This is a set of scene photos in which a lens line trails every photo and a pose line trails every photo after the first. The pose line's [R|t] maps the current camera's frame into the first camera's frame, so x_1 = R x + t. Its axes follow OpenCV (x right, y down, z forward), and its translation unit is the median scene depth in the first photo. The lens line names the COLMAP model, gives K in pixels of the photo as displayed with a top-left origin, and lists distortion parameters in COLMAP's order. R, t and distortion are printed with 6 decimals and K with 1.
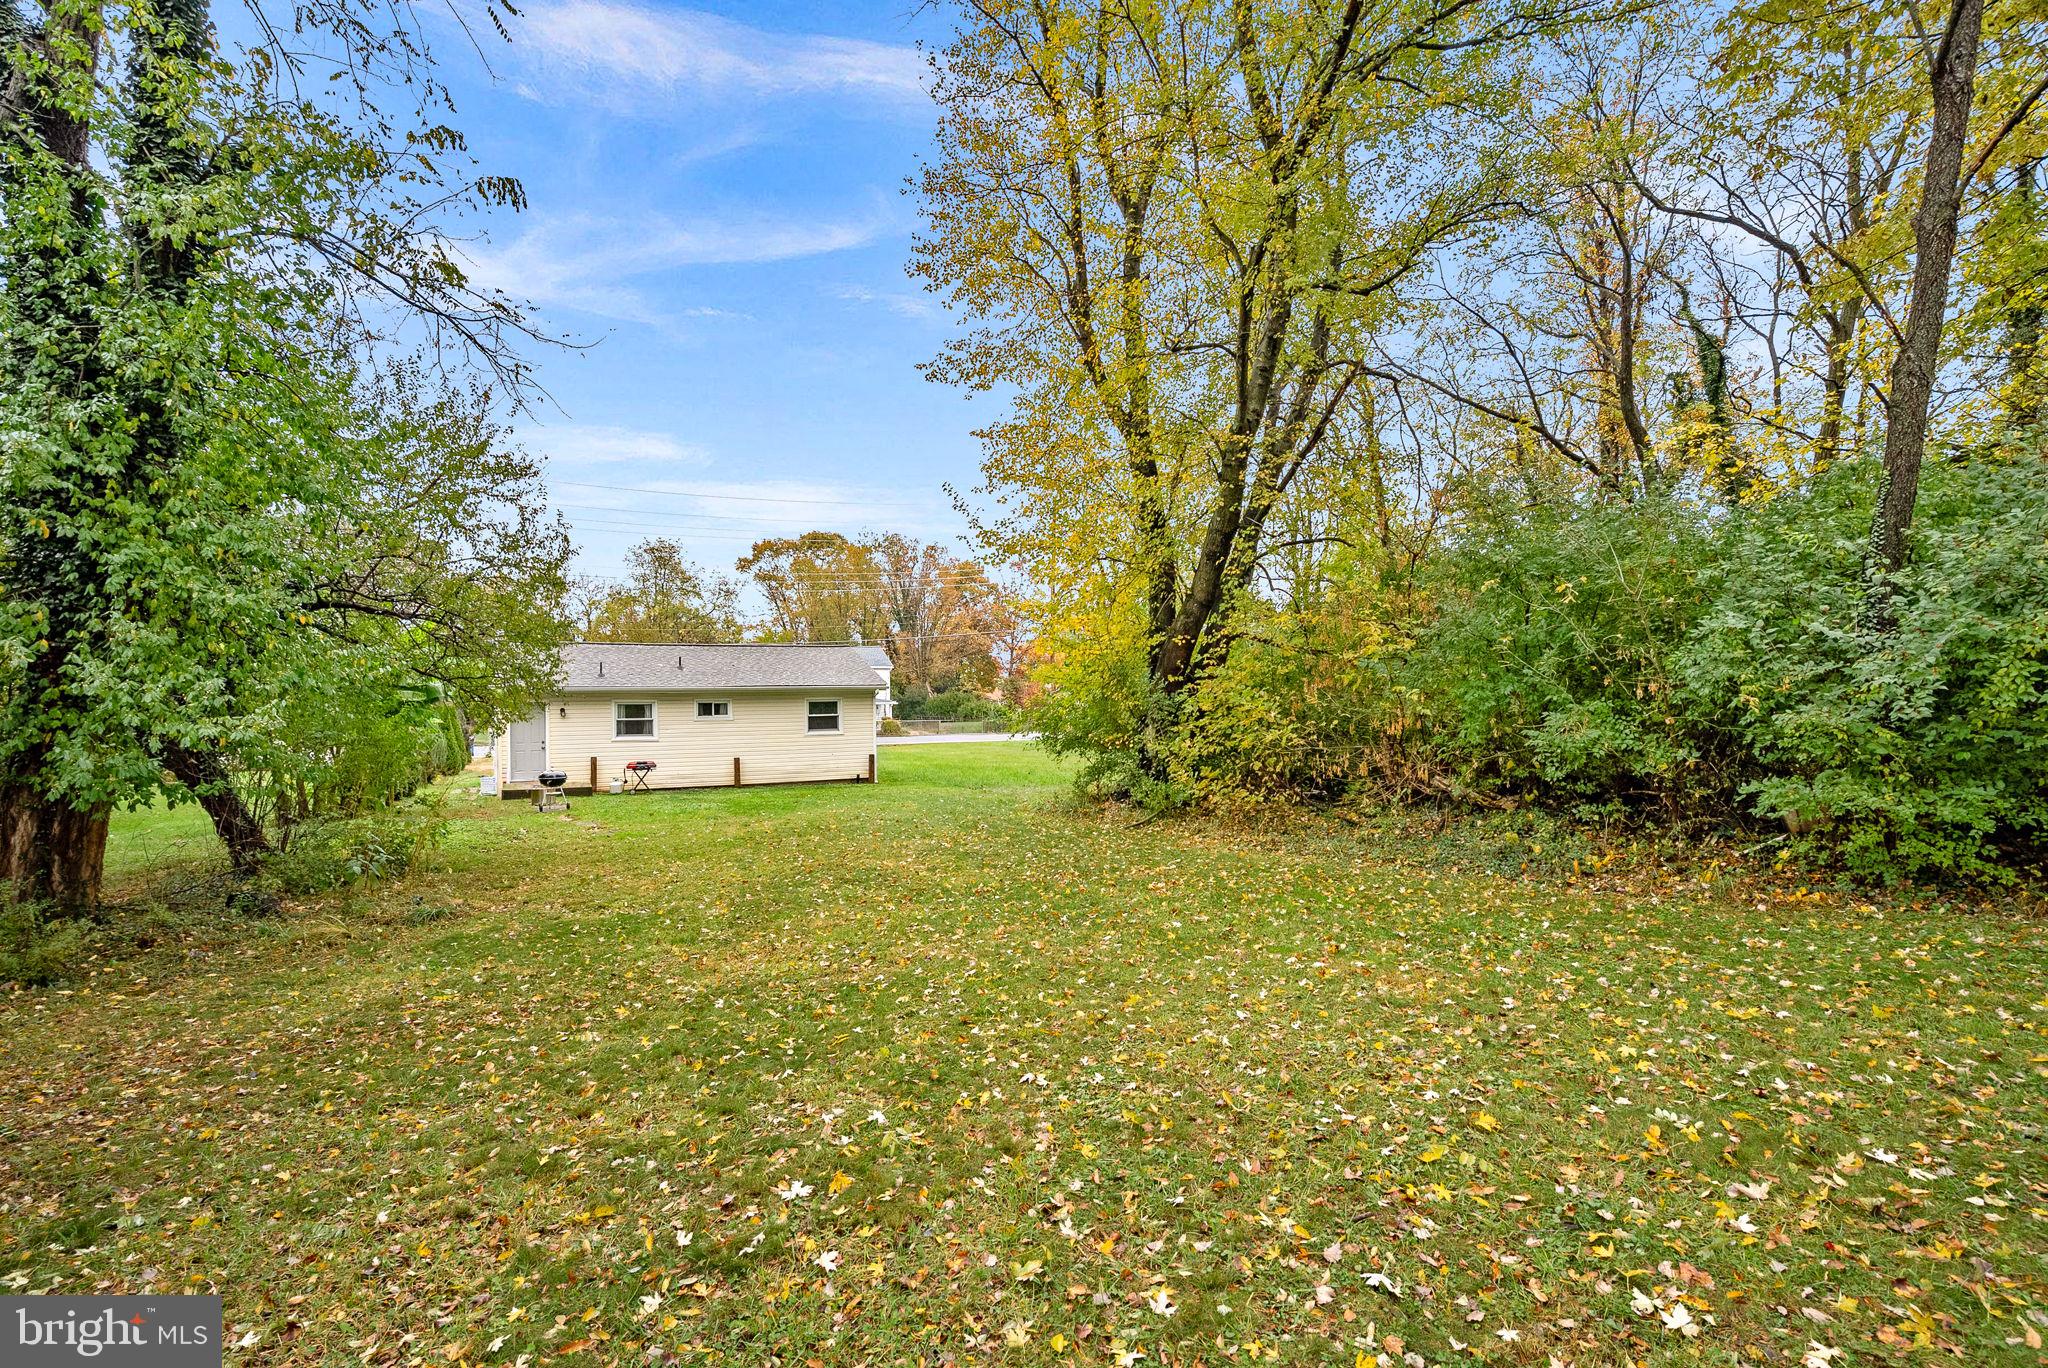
lens RADIAL K [[944.0, 0, 1026.3], [0, 944.0, 689.5], [0, 0, 1]] dist [-0.000636, 0.001108]
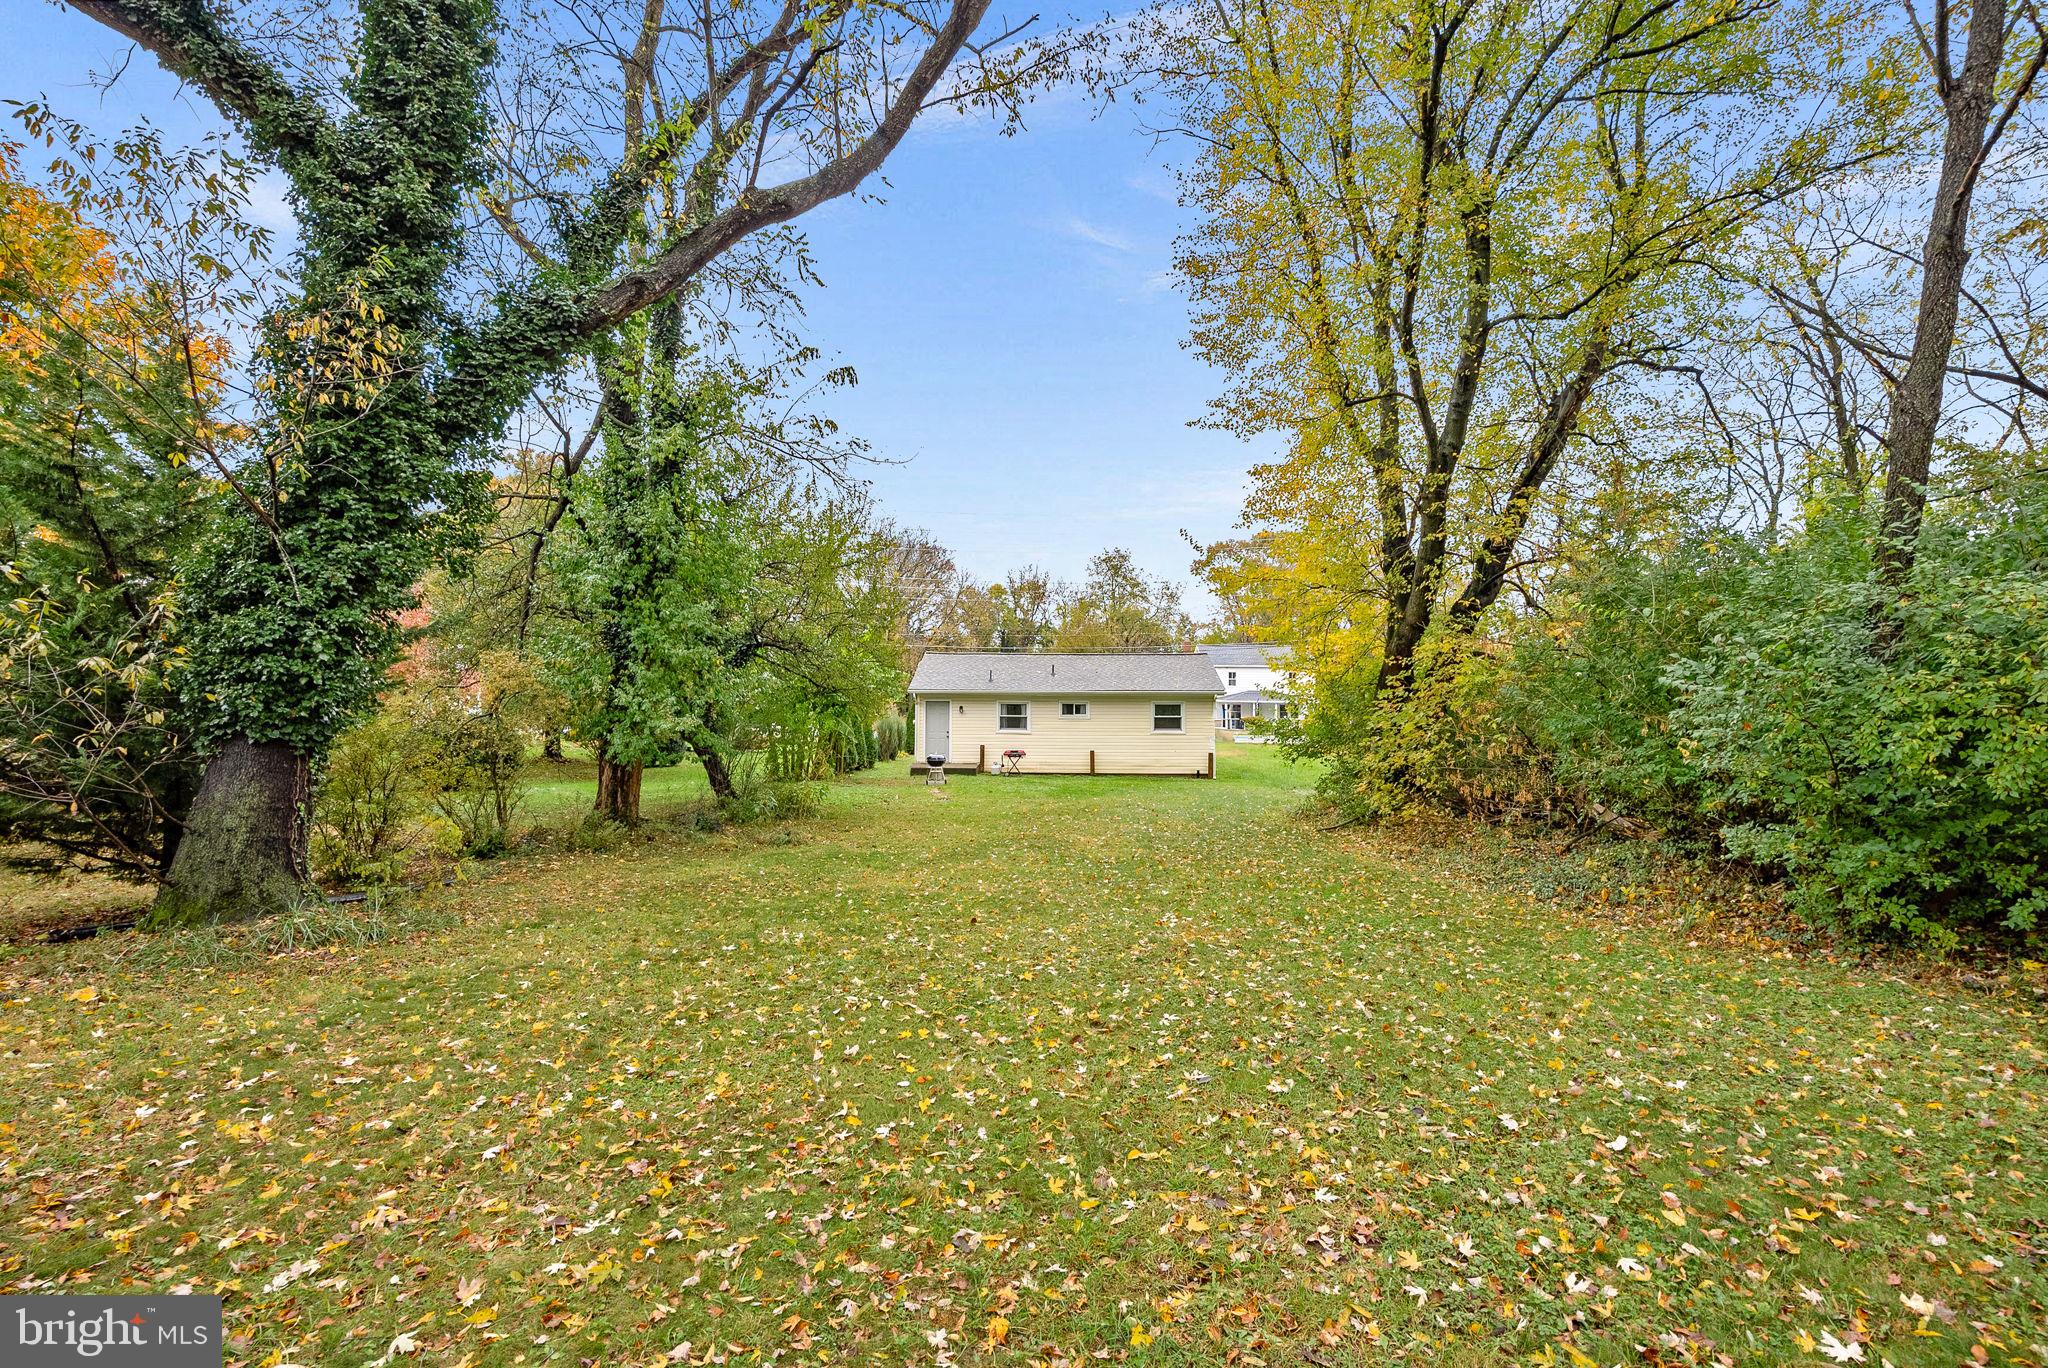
lens RADIAL K [[944.0, 0, 1021.6], [0, 944.0, 676.5], [0, 0, 1]] dist [-0.000636, 0.001108]
pose [[0.875976, 0.007565, -0.482295, 0.196144], [-0.010695, 0.999936, -0.003741, -0.016128], [0.482236, 0.008436, 0.876001, -0.089075]]
